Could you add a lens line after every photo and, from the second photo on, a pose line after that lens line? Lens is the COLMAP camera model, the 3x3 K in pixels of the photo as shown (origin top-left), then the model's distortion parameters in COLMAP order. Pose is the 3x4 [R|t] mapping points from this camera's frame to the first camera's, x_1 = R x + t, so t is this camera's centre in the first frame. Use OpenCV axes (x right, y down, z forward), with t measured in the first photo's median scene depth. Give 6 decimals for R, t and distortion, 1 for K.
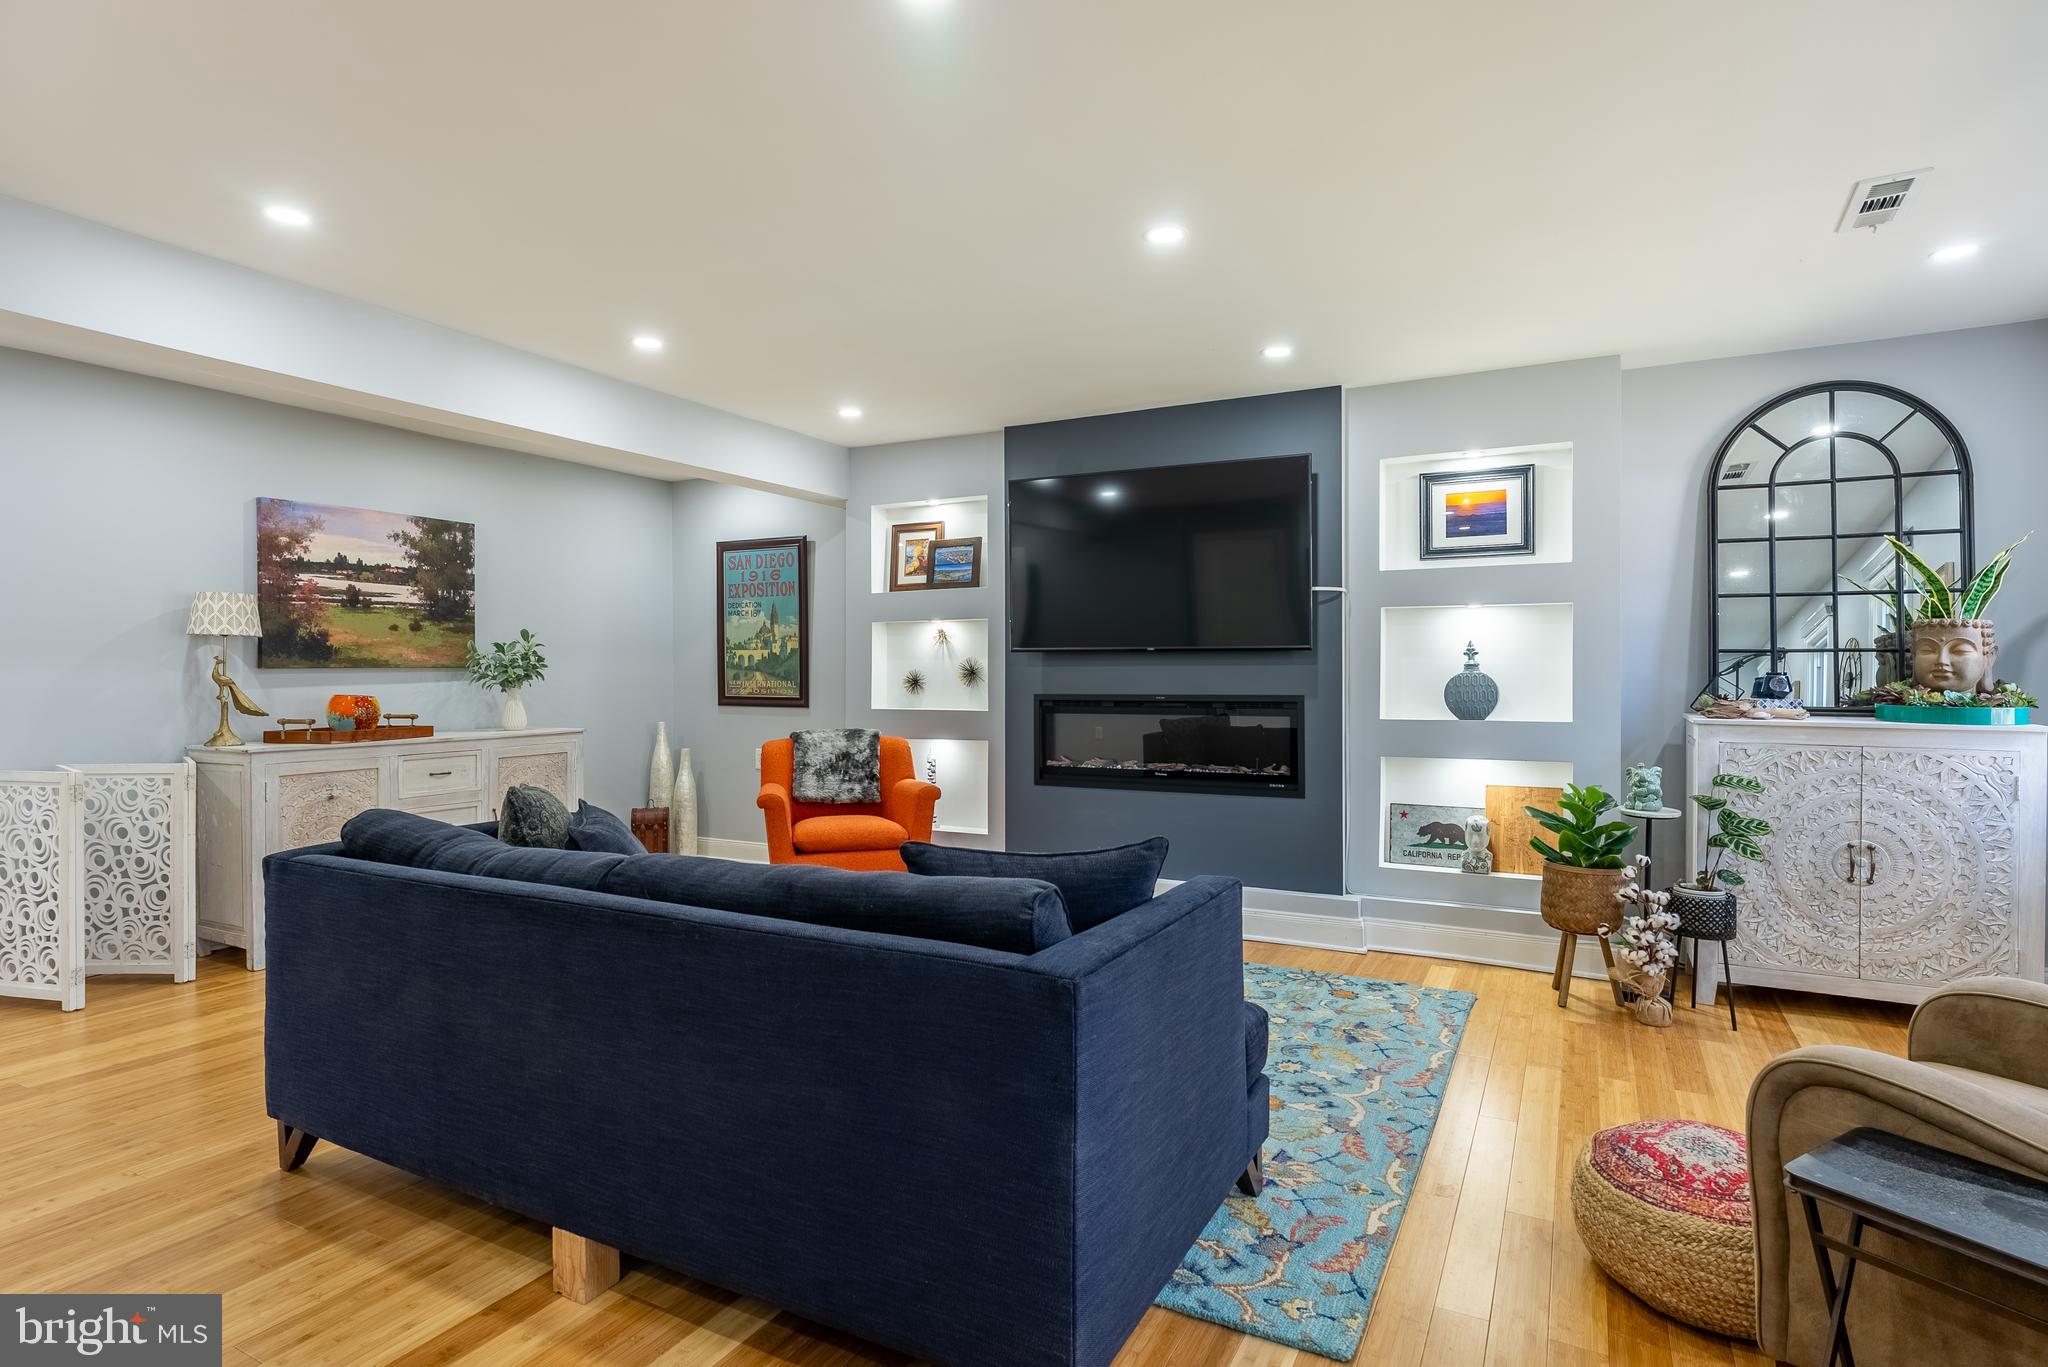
lens RADIAL K [[1055.8, 0, 1032.4], [0, 1055.8, 669.7], [0, 0, 1]] dist [-0.004745, -0.000043]
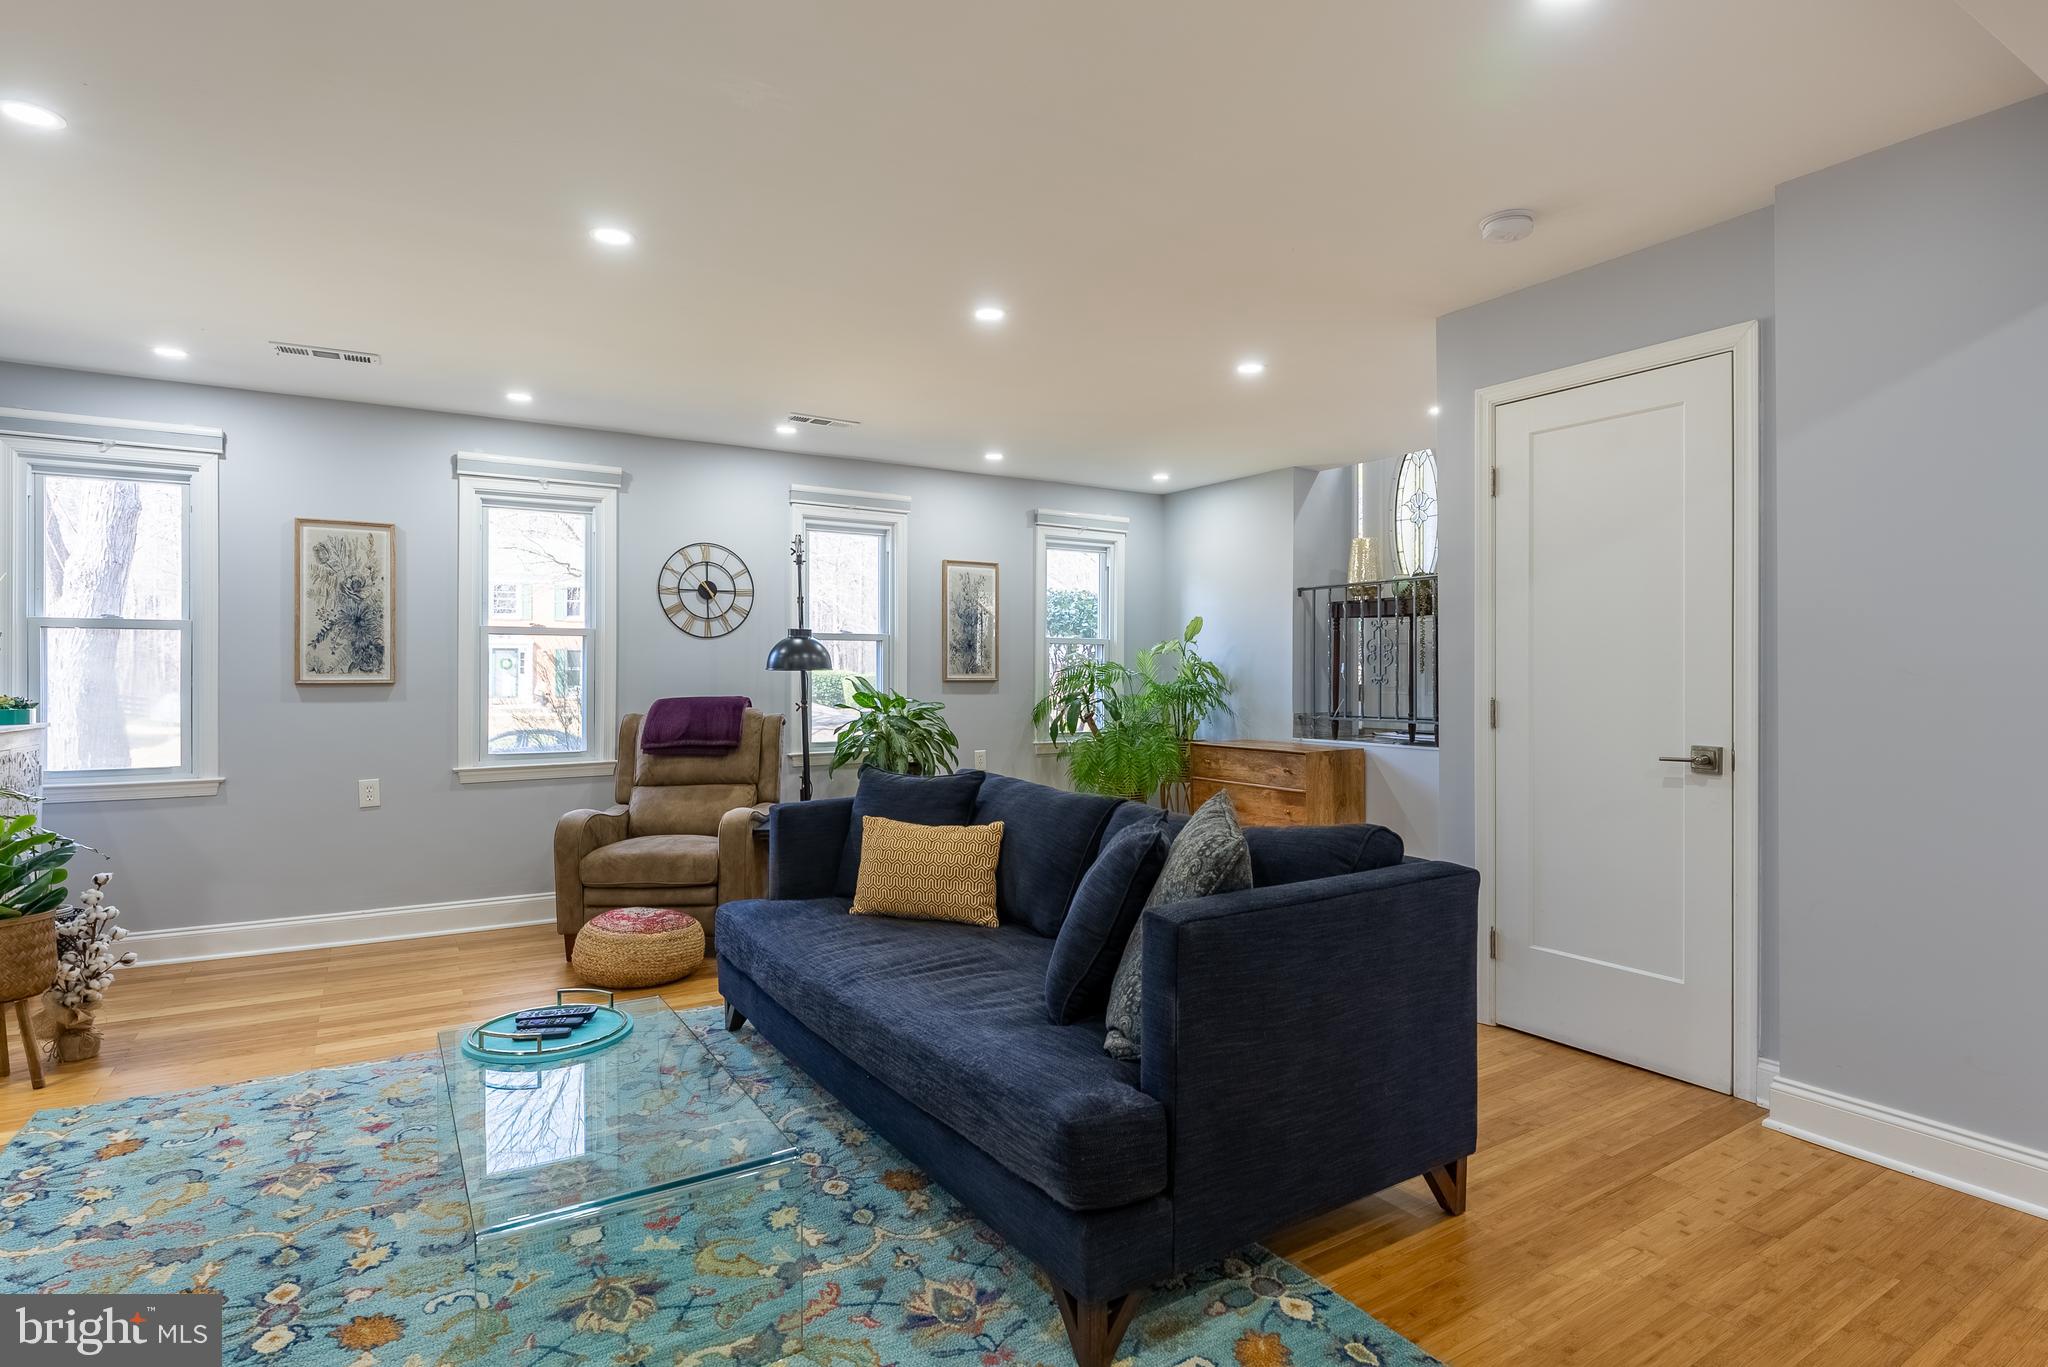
lens RADIAL K [[1055.8, 0, 1033.7], [0, 1055.8, 674.2], [0, 0, 1]] dist [-0.004745, -0.000043]
pose [[-0.869473, 0.004999, 0.493954, -0.471098], [0.001306, 0.999969, -0.007820, 0.007154], [-0.493978, -0.006154, -0.869453, 1.110663]]
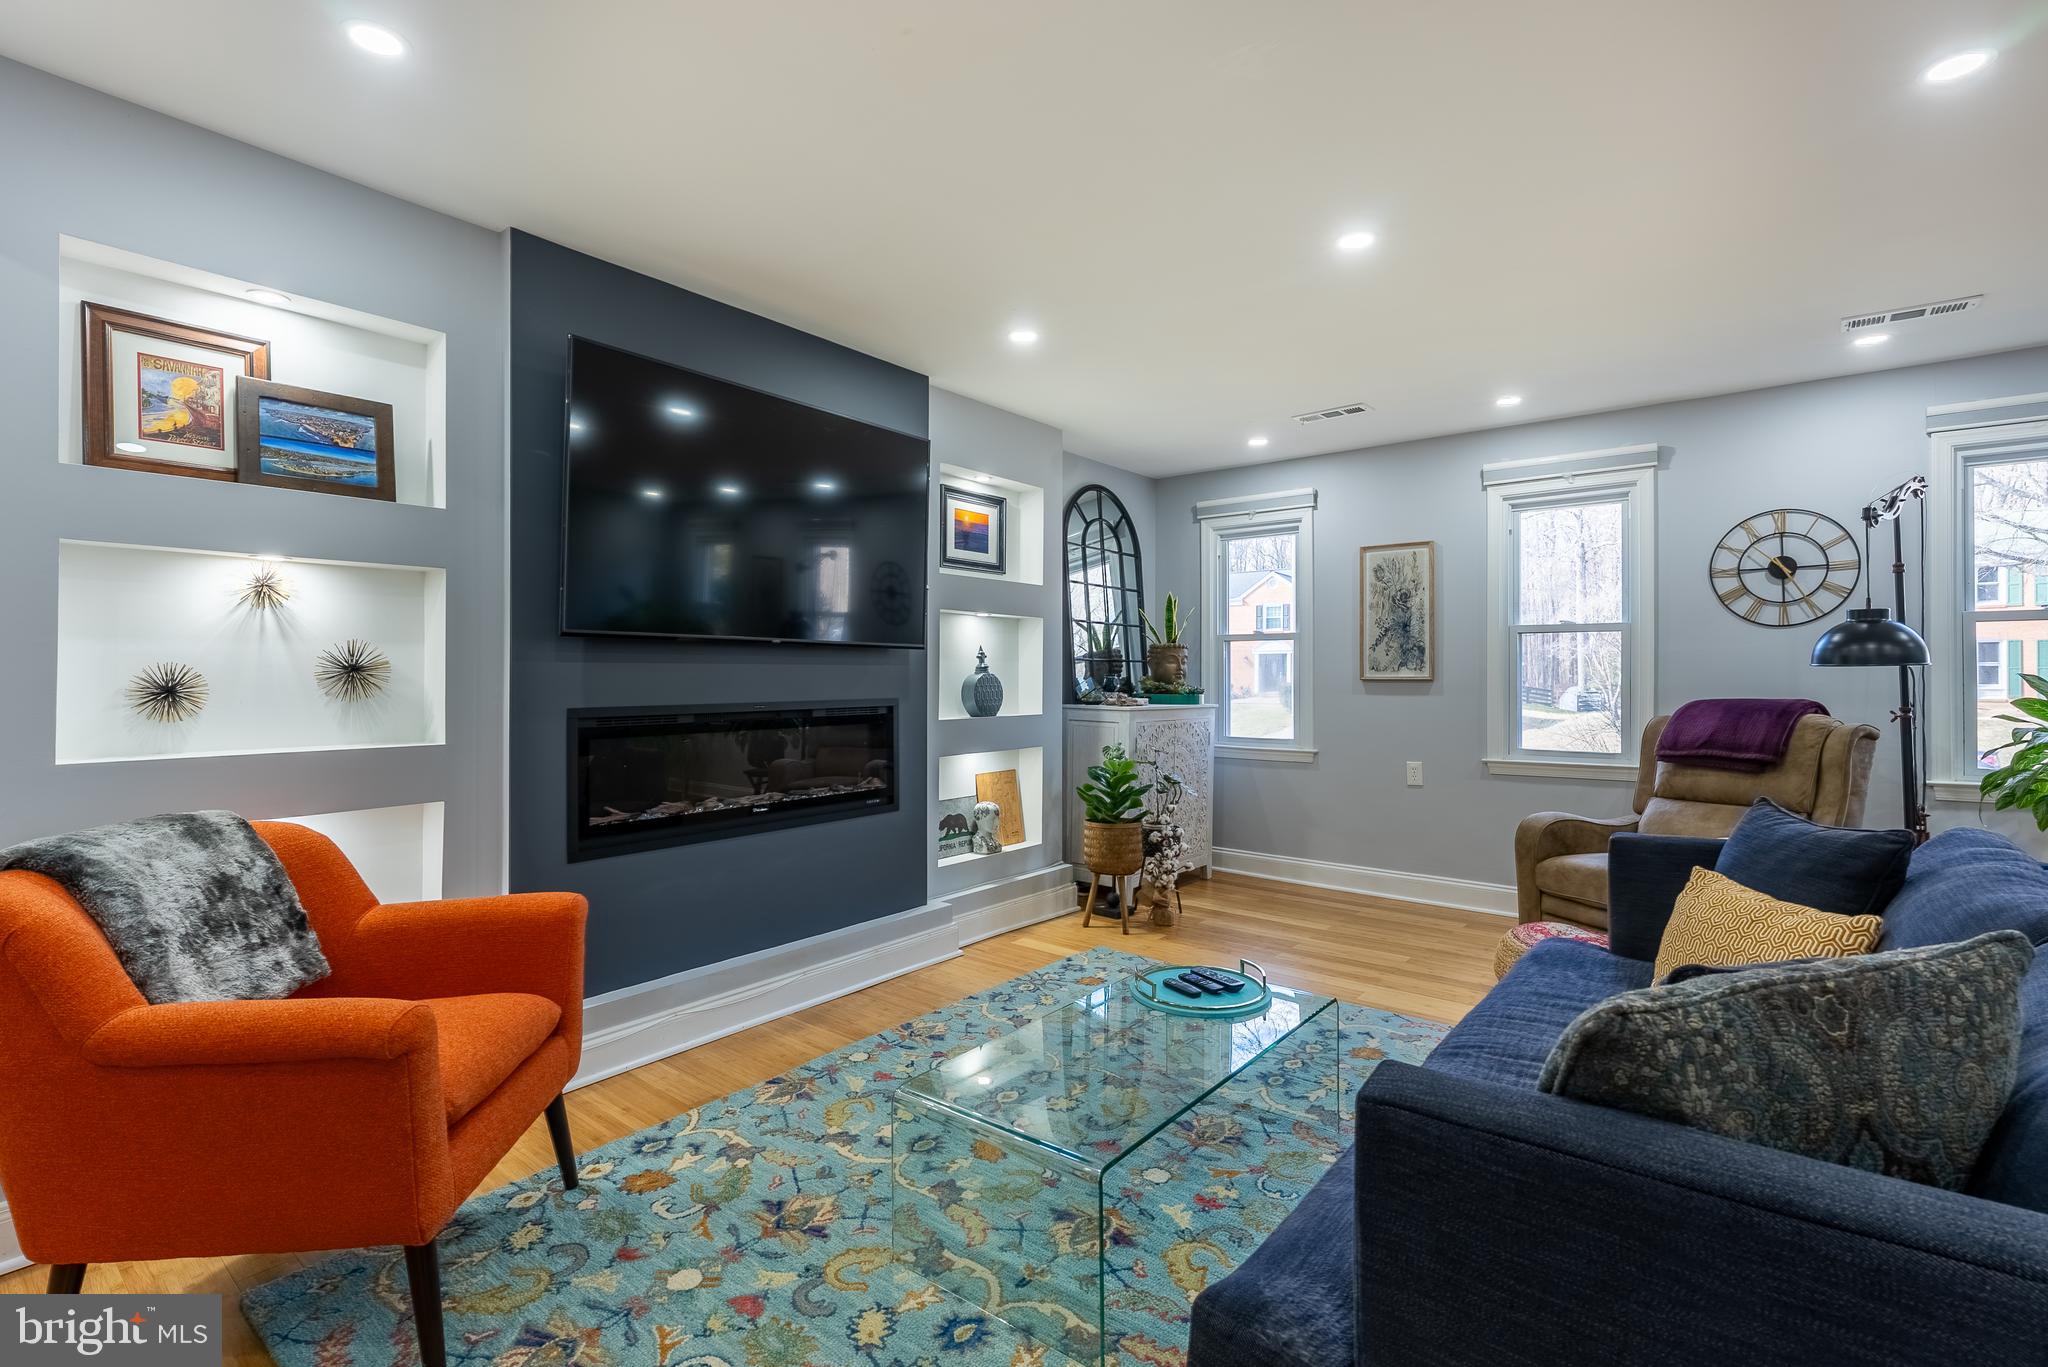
lens RADIAL K [[932.0, 0, 1013.9], [0, 932.0, 673.4], [0, 0, 1]] dist [-0.005695, 0.002235]
pose [[0.191582, 0.002454, 0.981474, -0.538284], [-0.004495, 0.999989, -0.001623, 0.003568], [-0.981466, -0.004101, 0.191591, 0.767400]]
